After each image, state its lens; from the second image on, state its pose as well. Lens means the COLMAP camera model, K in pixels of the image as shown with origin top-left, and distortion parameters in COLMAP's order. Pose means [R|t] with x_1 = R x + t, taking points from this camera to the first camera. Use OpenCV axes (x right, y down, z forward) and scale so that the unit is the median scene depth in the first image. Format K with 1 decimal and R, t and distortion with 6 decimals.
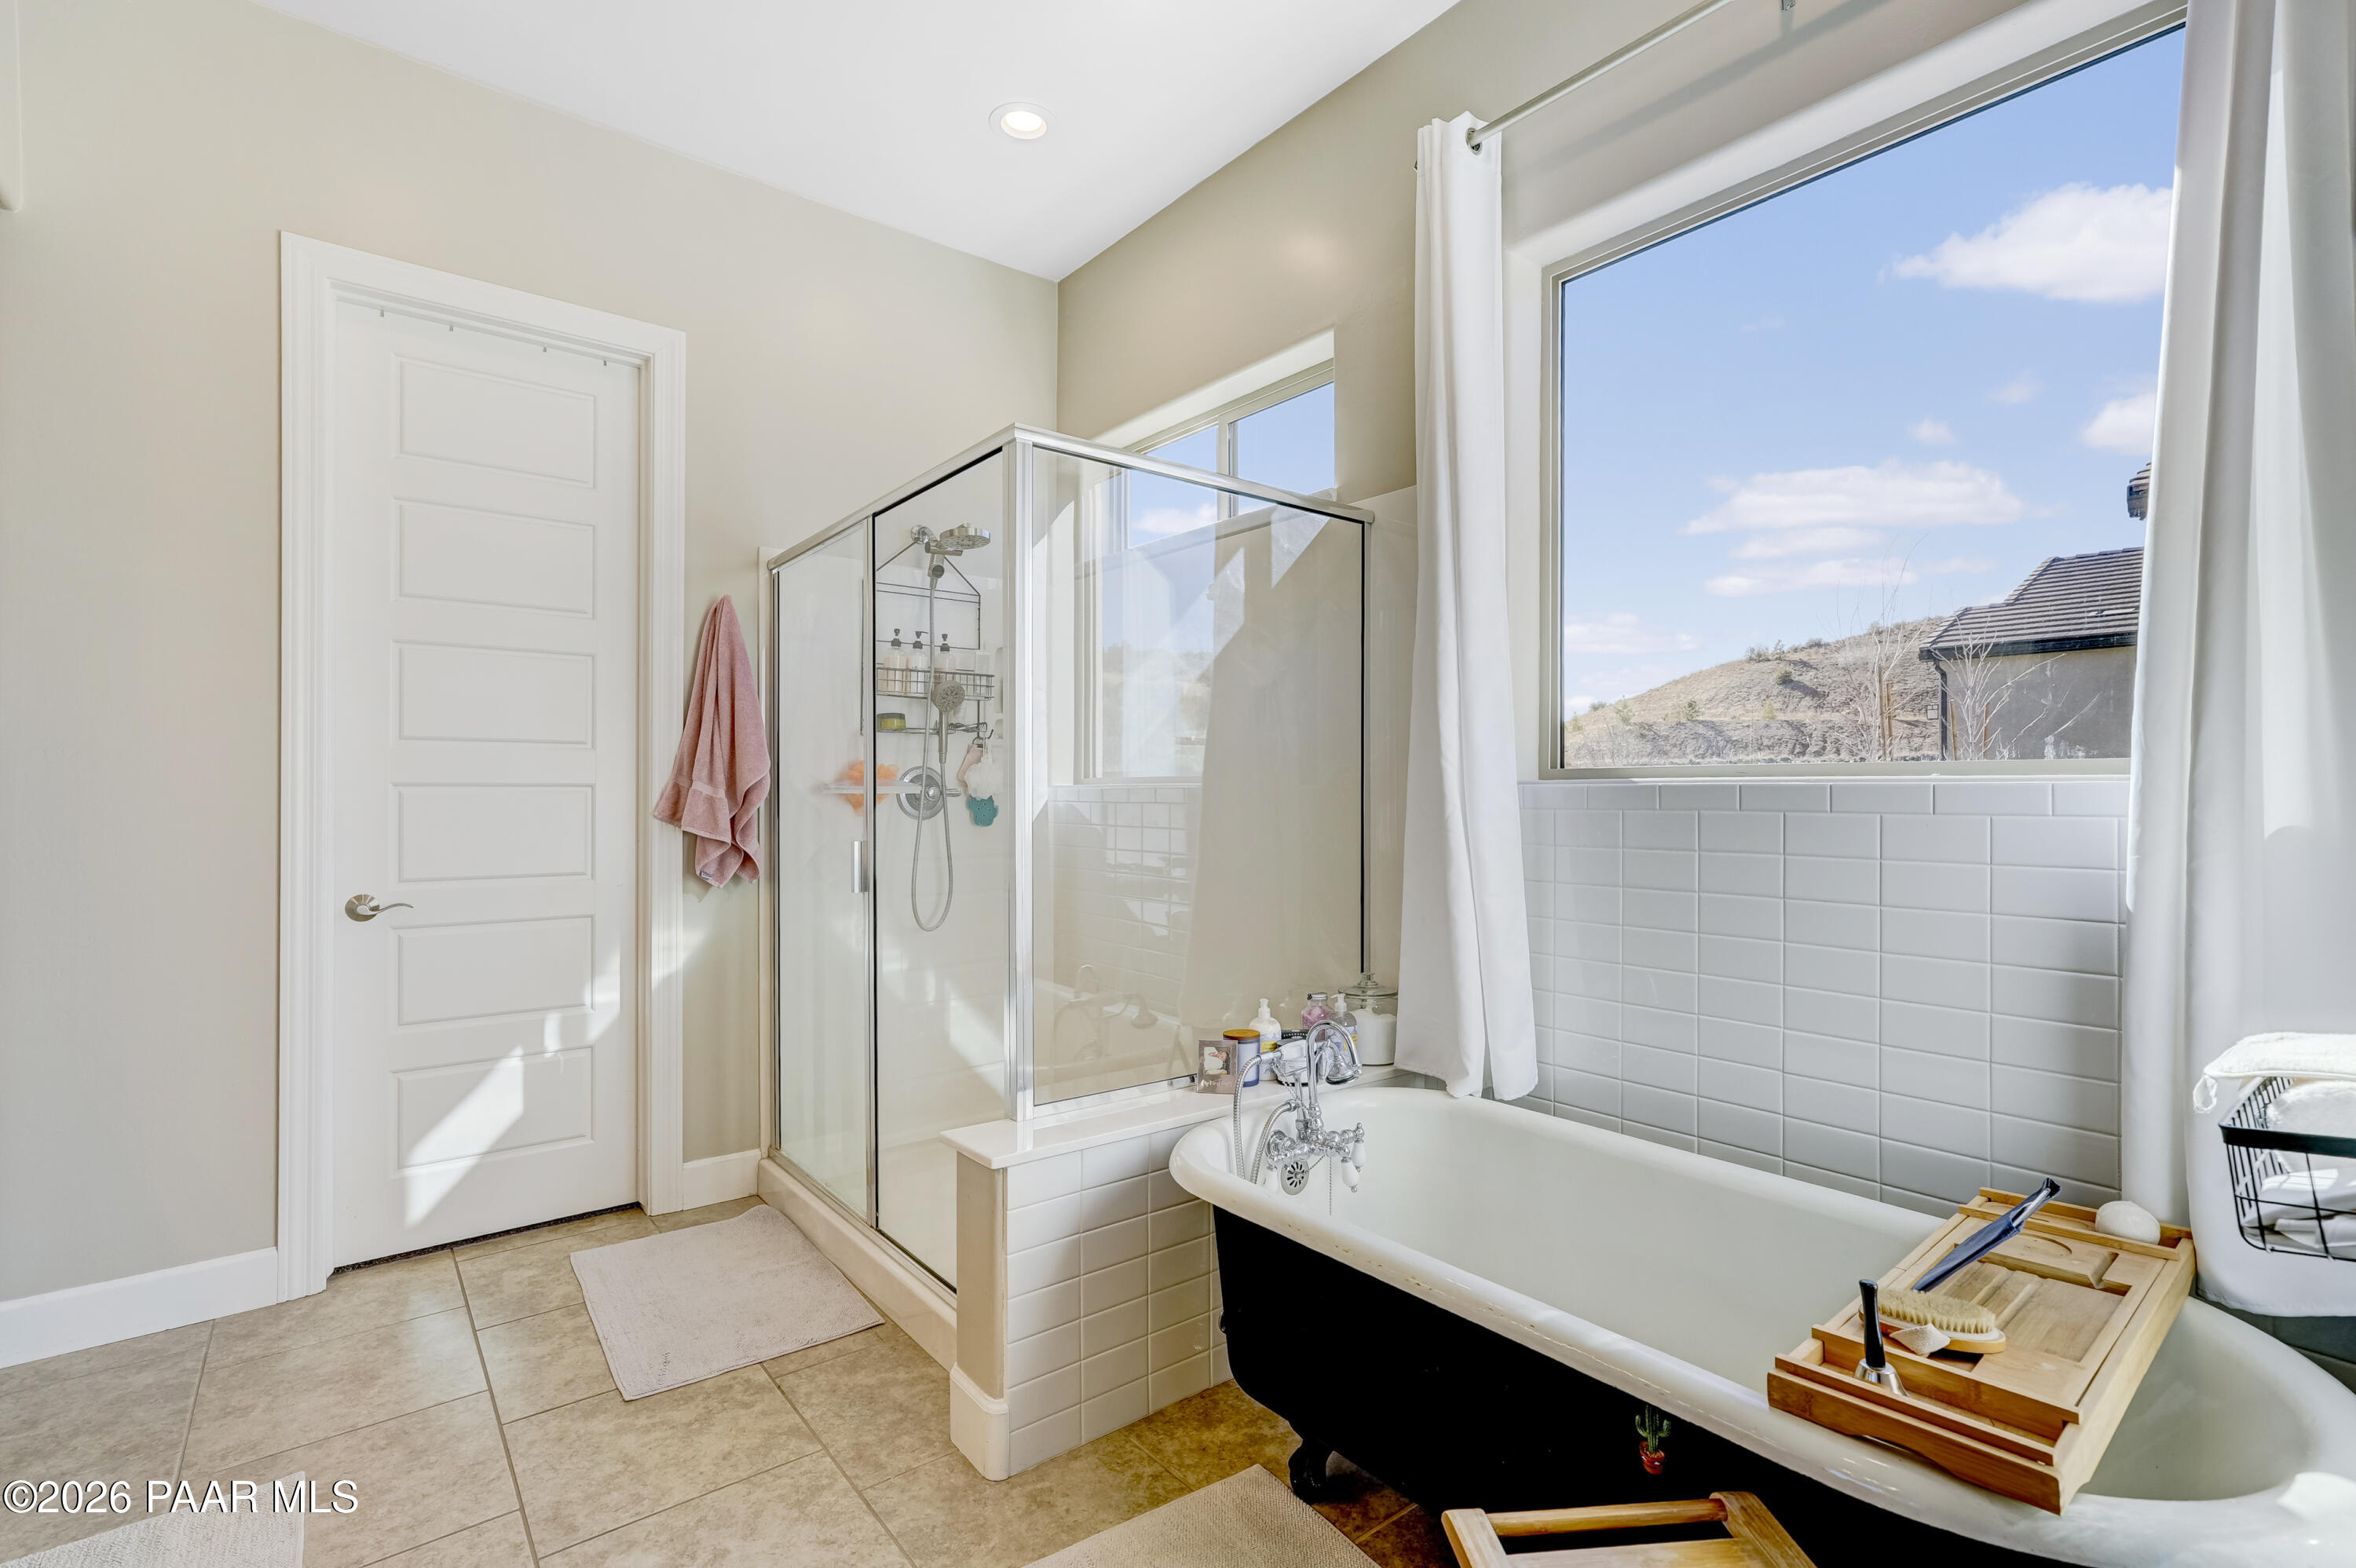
lens RADIAL K [[1093.0, 0, 1157.9], [0, 1093.0, 785.8], [0, 0, 1]] dist [-0.003732, 0.009497]
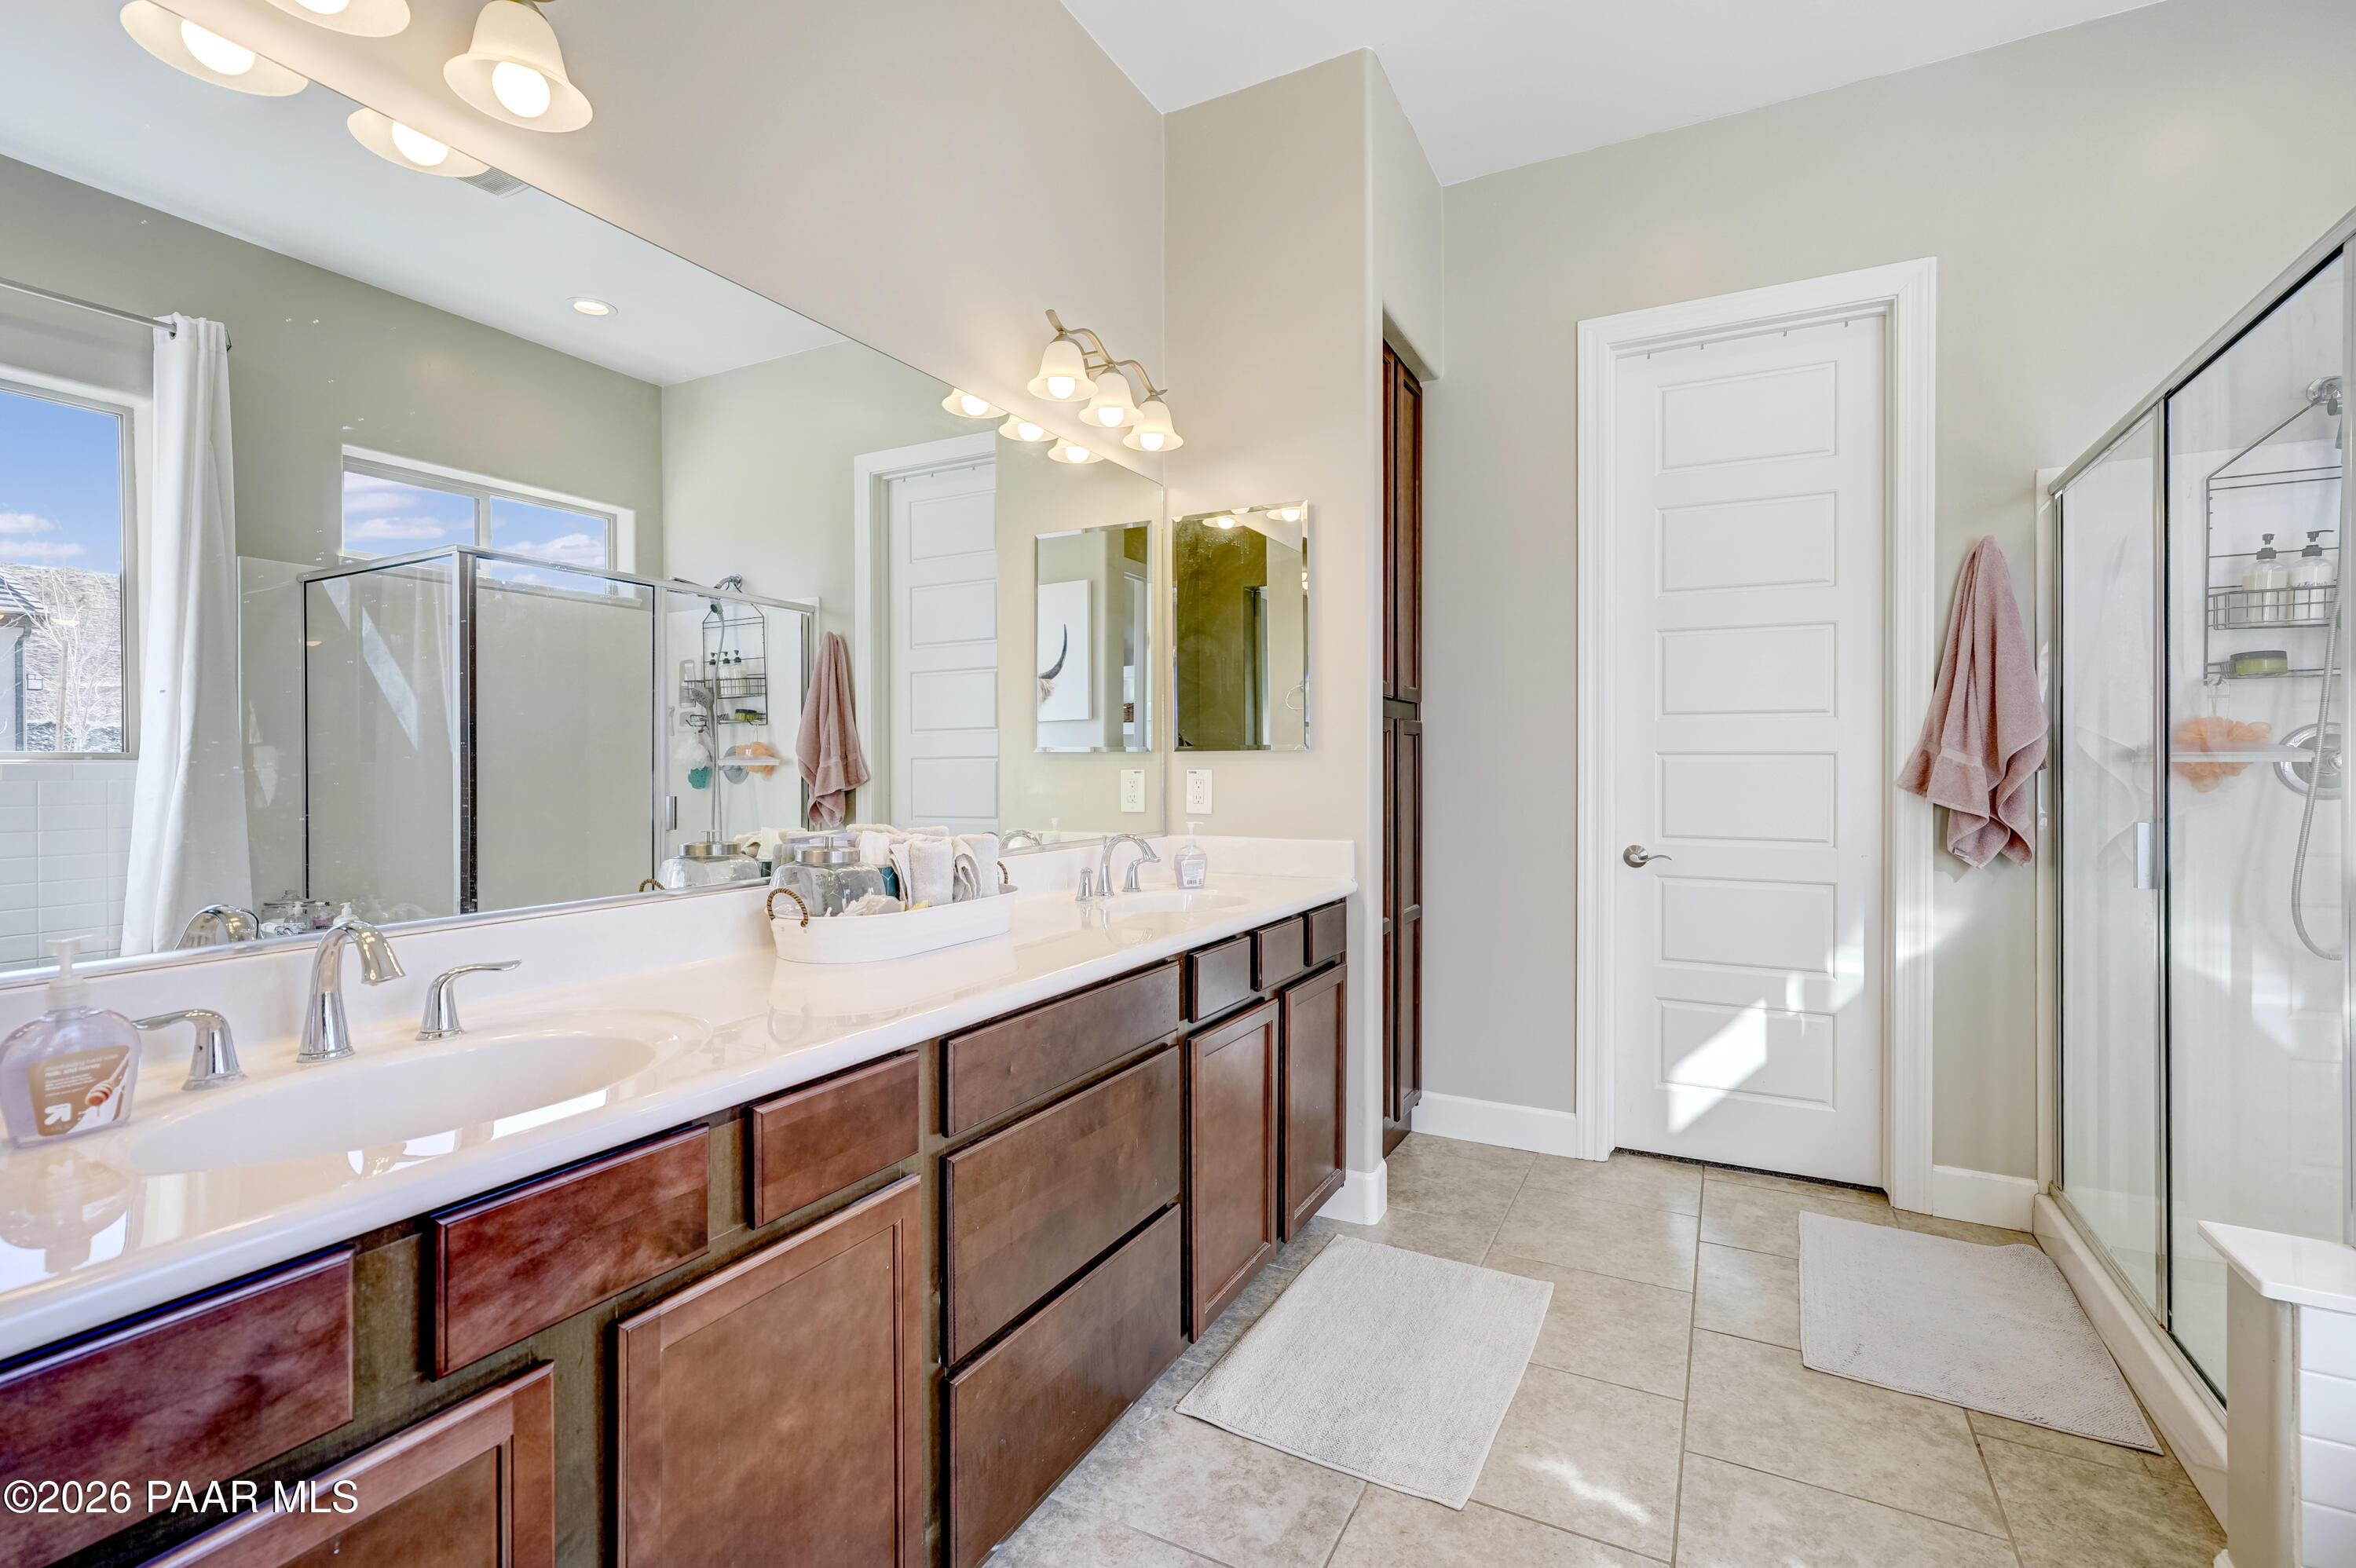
lens RADIAL K [[1071.1, 0, 1177.7], [0, 1071.1, 759.0], [0, 0, 1]] dist [-0.001669, 0.006989]
pose [[0.409367, -0.001365, -0.912369, 0.134355], [0.004010, 0.999992, 0.000303, 0.002335], [0.912361, -0.003783, 0.409369, 0.056653]]
